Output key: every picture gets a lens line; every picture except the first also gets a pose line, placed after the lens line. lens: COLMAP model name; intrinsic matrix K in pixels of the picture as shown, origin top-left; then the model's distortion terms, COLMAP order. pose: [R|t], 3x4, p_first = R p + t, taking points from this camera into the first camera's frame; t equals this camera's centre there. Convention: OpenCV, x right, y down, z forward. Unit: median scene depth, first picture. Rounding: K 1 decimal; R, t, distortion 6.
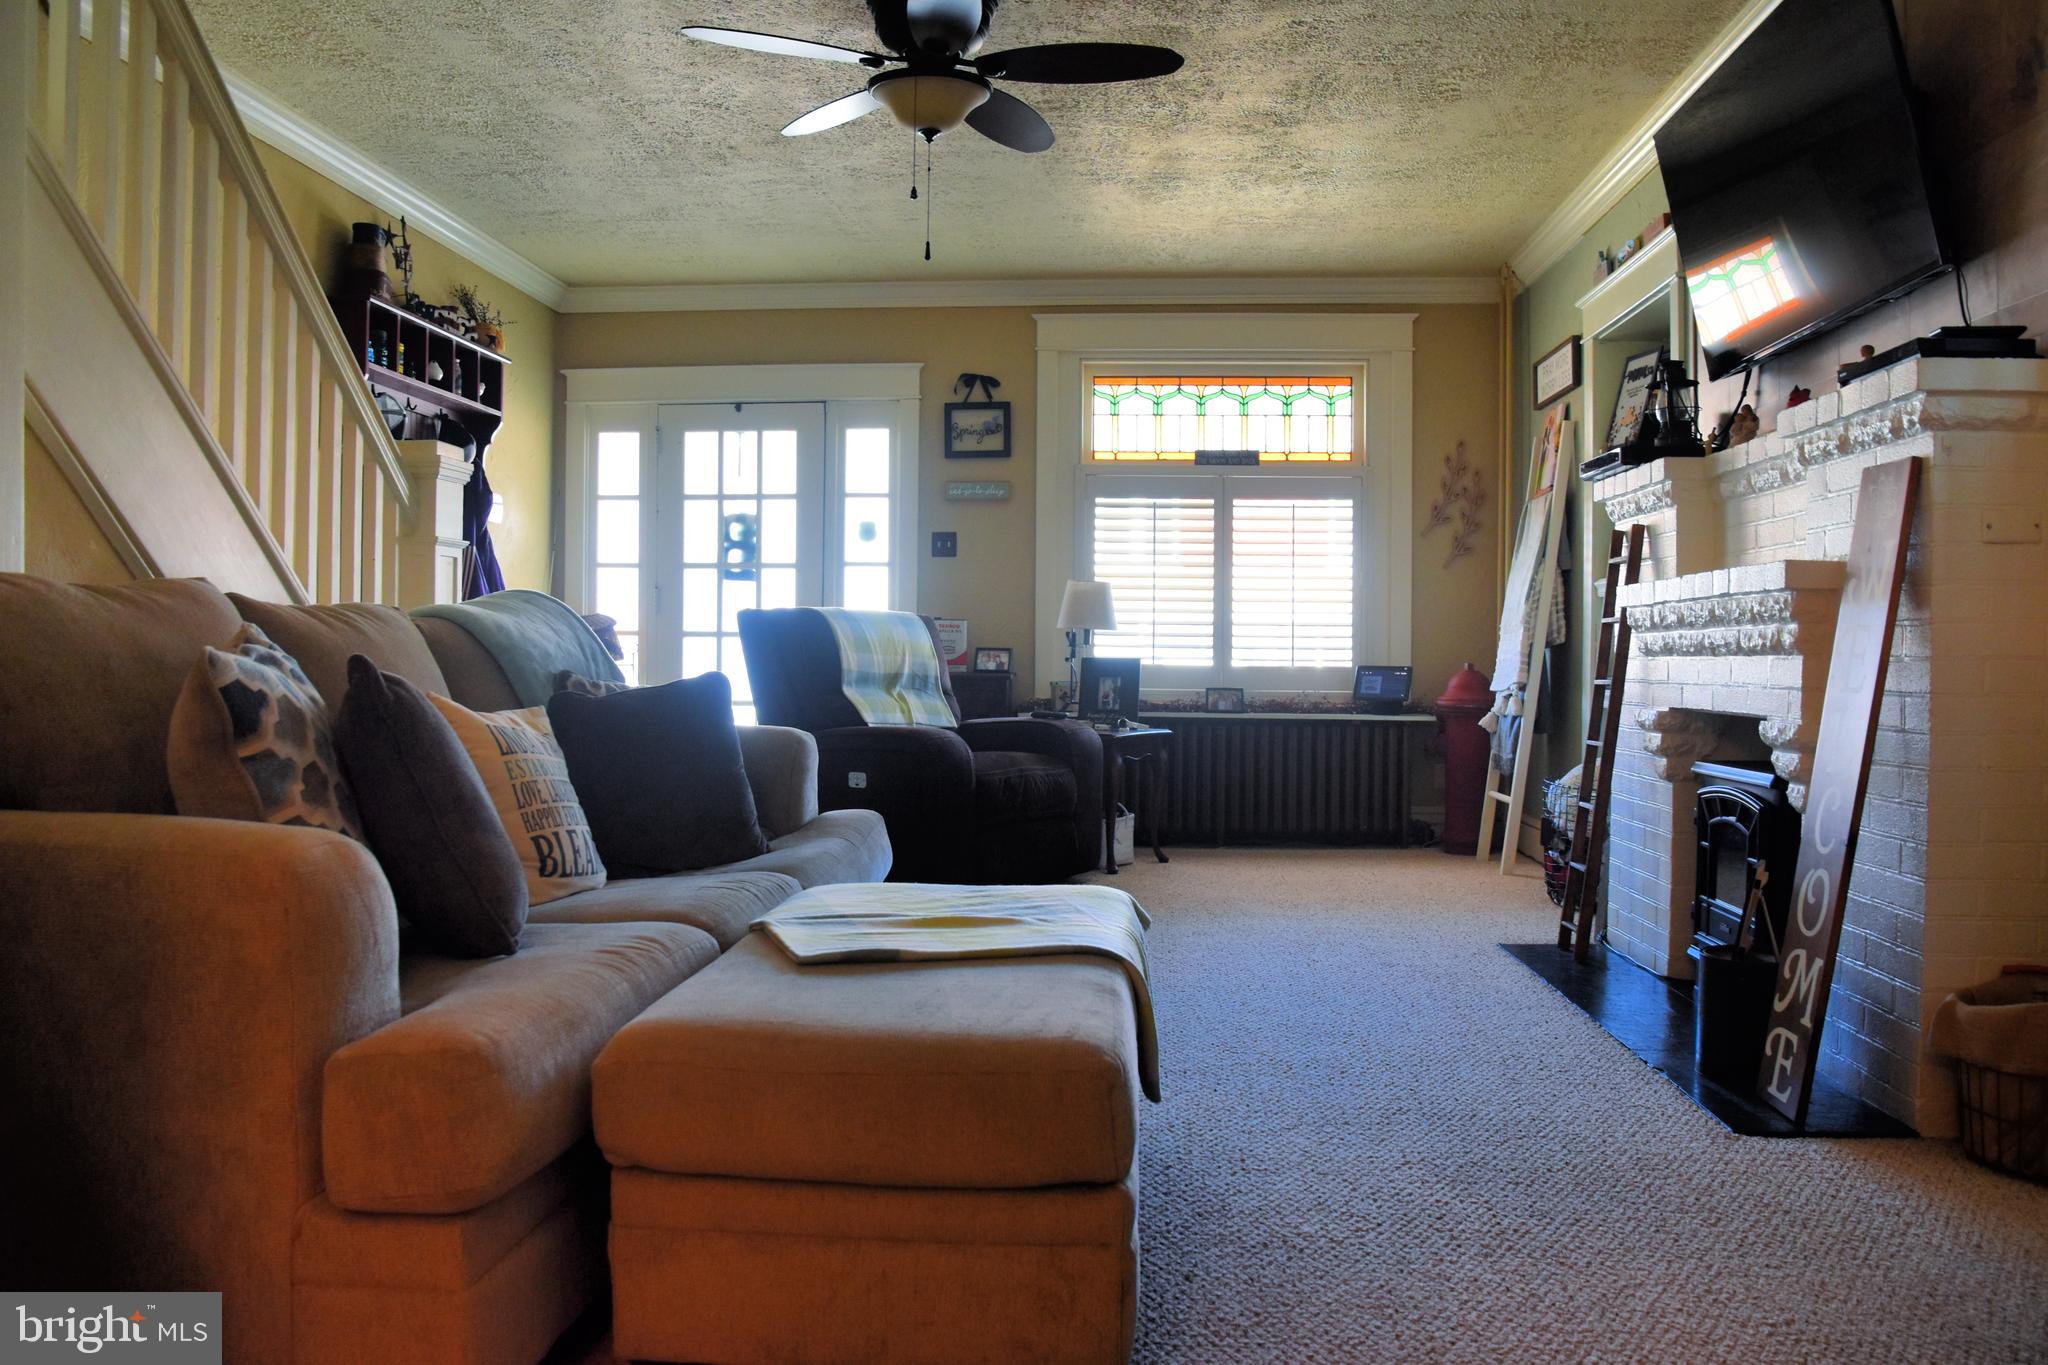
lens RADIAL K [[1520.5, 0, 1024.0], [0, 1520.5, 682.5], [0, 0, 1]] dist [-0.055285, -0.001396]
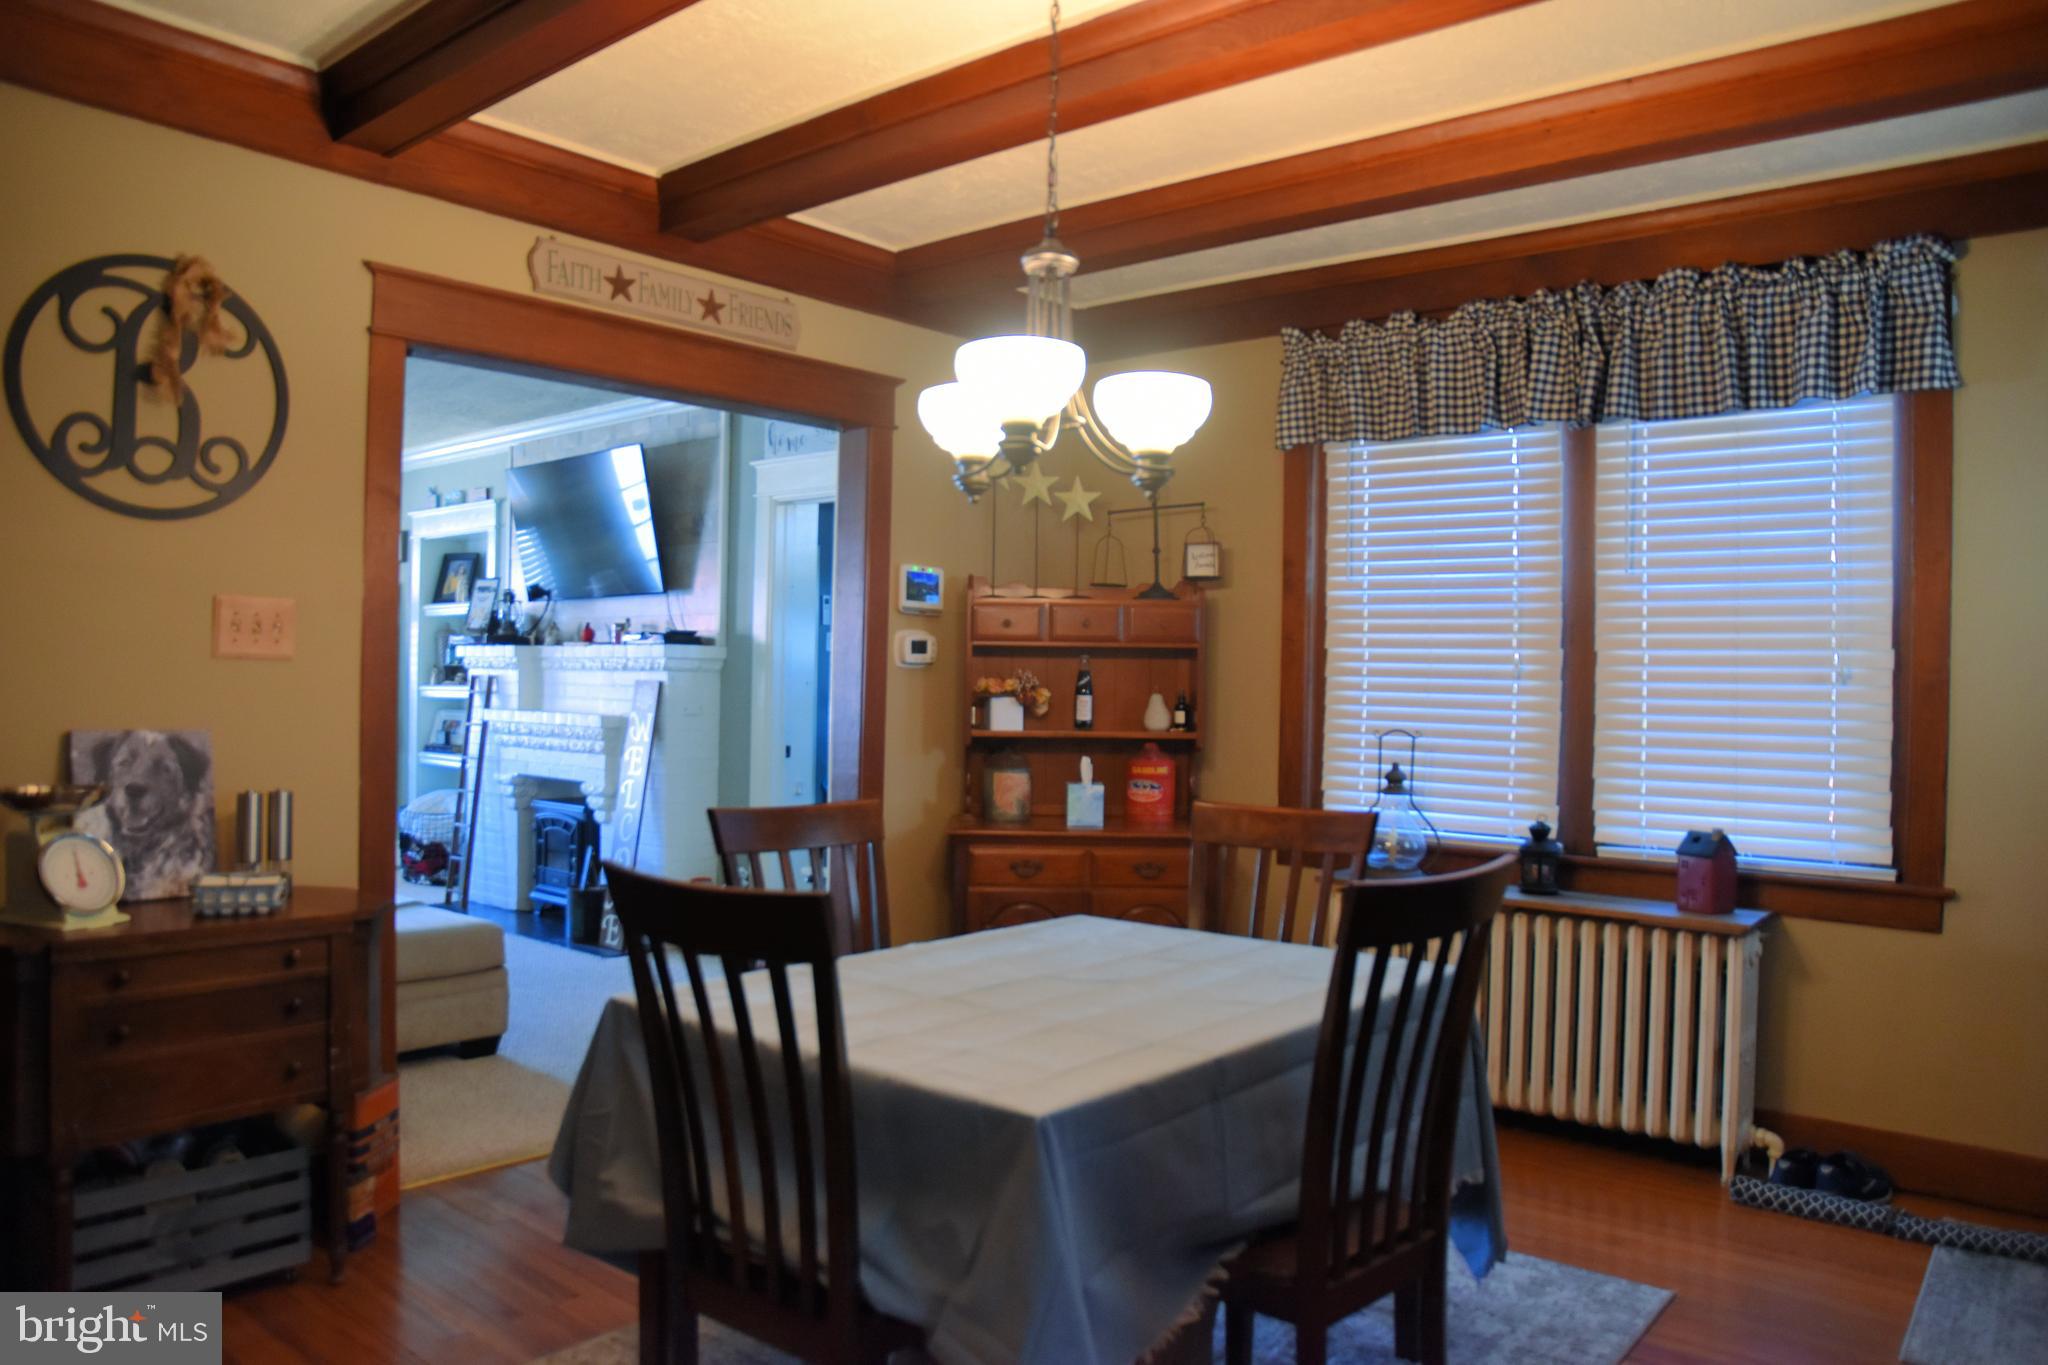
lens RADIAL K [[1447.1, 0, 1024.0], [0, 1447.1, 682.5], [0, 0, 1]] dist [-0.143005, 0.093392]
pose [[0.591672, 0.008419, 0.806135, -0.771671], [-0.005501, 0.999964, -0.006405, -0.106882], [-0.806160, -0.000645, 0.591697, -0.723484]]
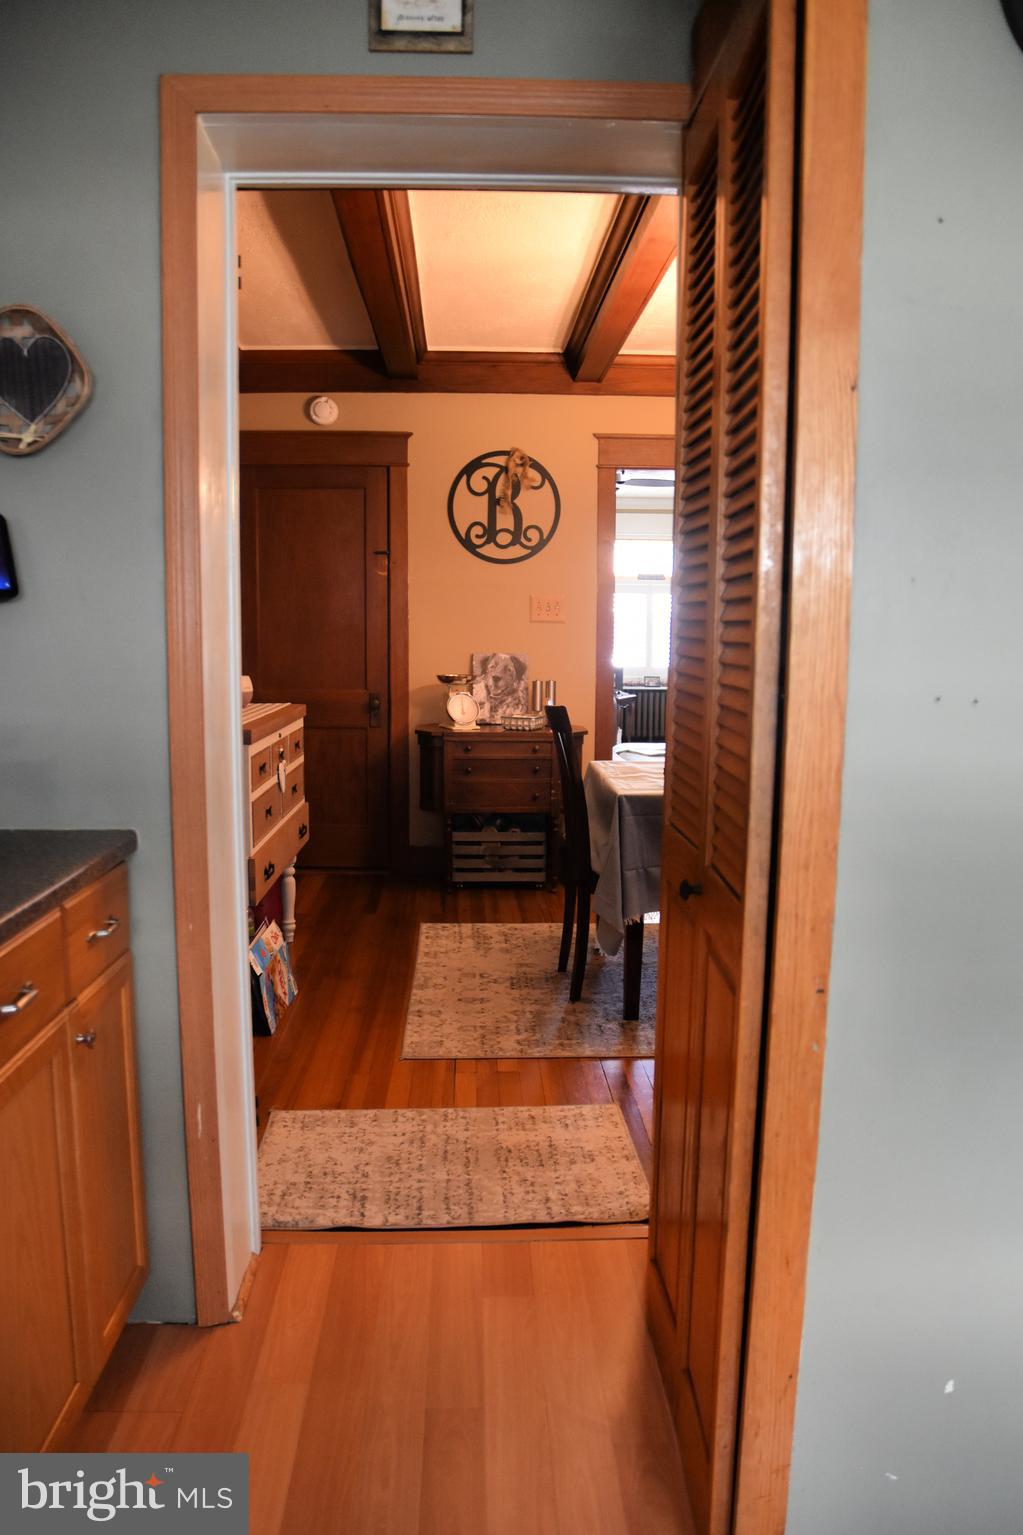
lens RADIAL K [[1084.6, 0, 511.5], [0, 1084.6, 767.5], [0, 0, 1]] dist [-0.143005, 0.093392]
pose [[0.993171, -0.011859, 0.116062, -0.579716], [-0.001231, 0.993700, 0.112063, -0.091961], [-0.116660, -0.111441, 0.986900, -1.355061]]
